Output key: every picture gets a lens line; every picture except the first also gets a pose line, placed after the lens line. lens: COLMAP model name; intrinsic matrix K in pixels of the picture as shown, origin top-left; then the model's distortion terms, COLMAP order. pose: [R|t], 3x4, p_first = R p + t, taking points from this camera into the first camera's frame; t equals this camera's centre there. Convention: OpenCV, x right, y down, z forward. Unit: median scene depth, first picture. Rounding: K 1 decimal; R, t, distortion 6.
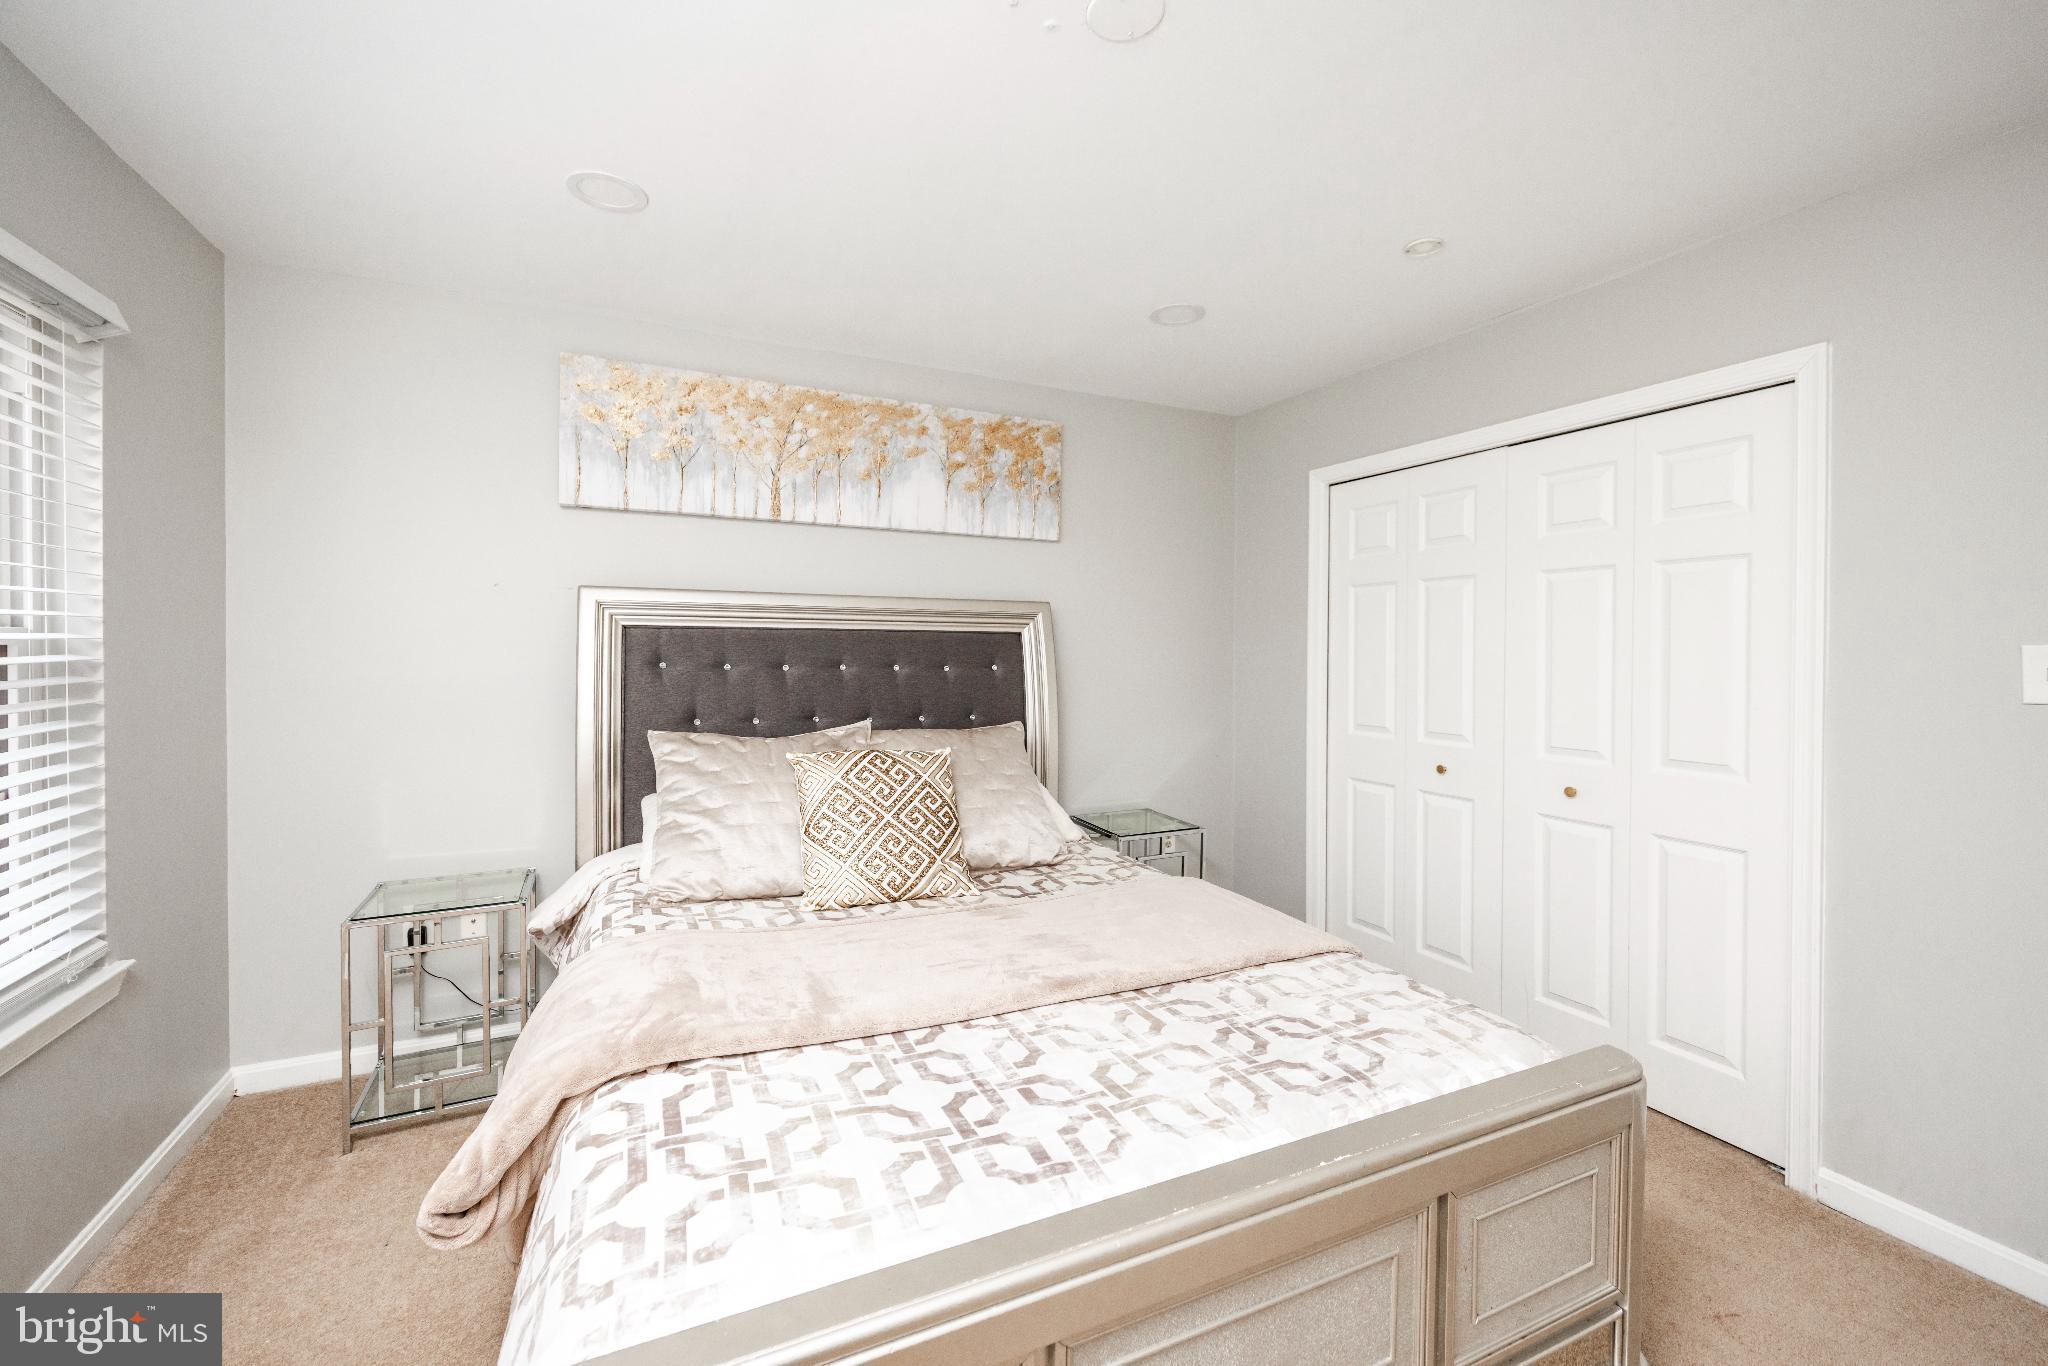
lens RADIAL K [[812.7, 0, 1021.2], [0, 812.7, 657.2], [0, 0, 1]] dist [-0.001405, -0.000468]
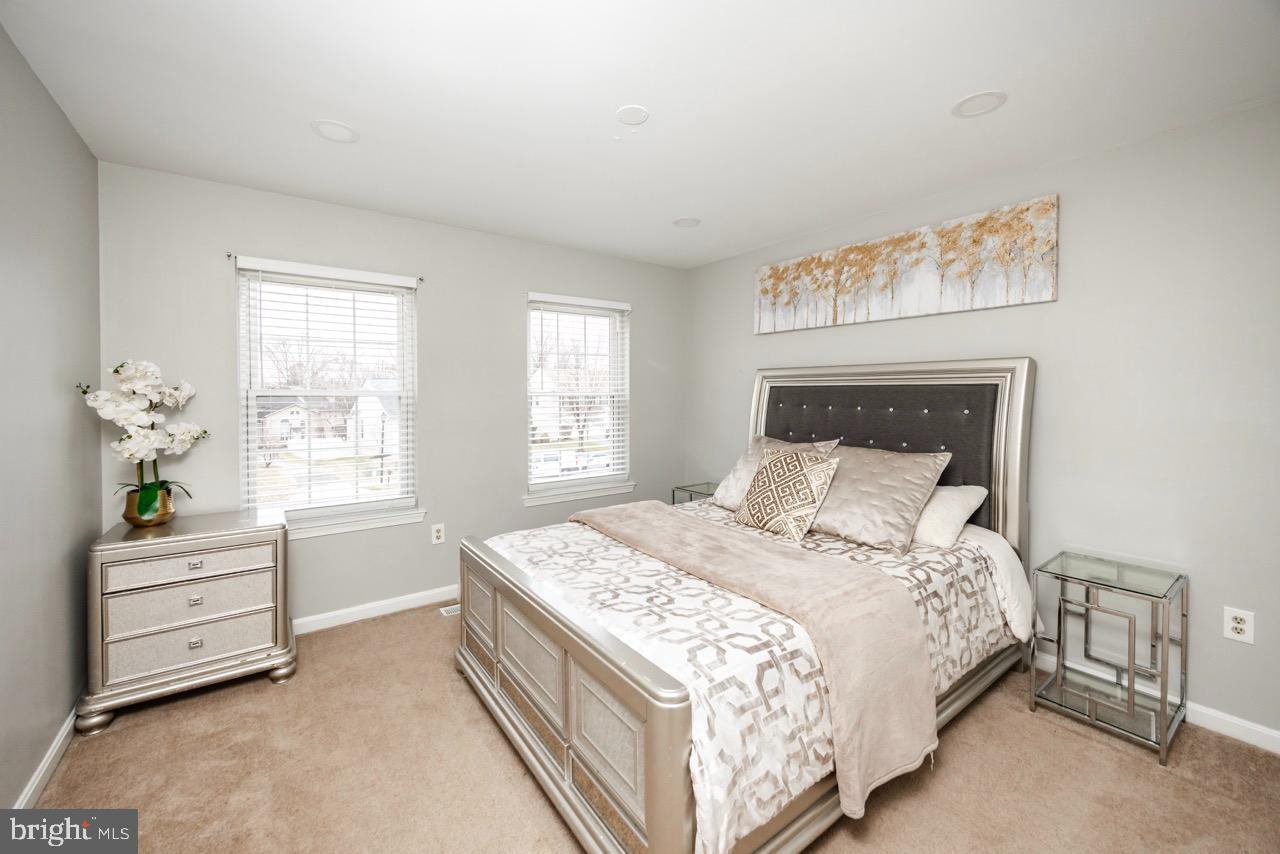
lens RADIAL K [[519.7, 0, 634.4], [0, 519.7, 399.8], [0, 0, 1]] dist [-0.000612, -0.000149]
pose [[0.188619, 0.003953, -0.982042, 0.786002], [-0.013425, 0.999909, 0.001446, -0.000921], [0.981959, 0.012911, 0.188655, 0.377883]]
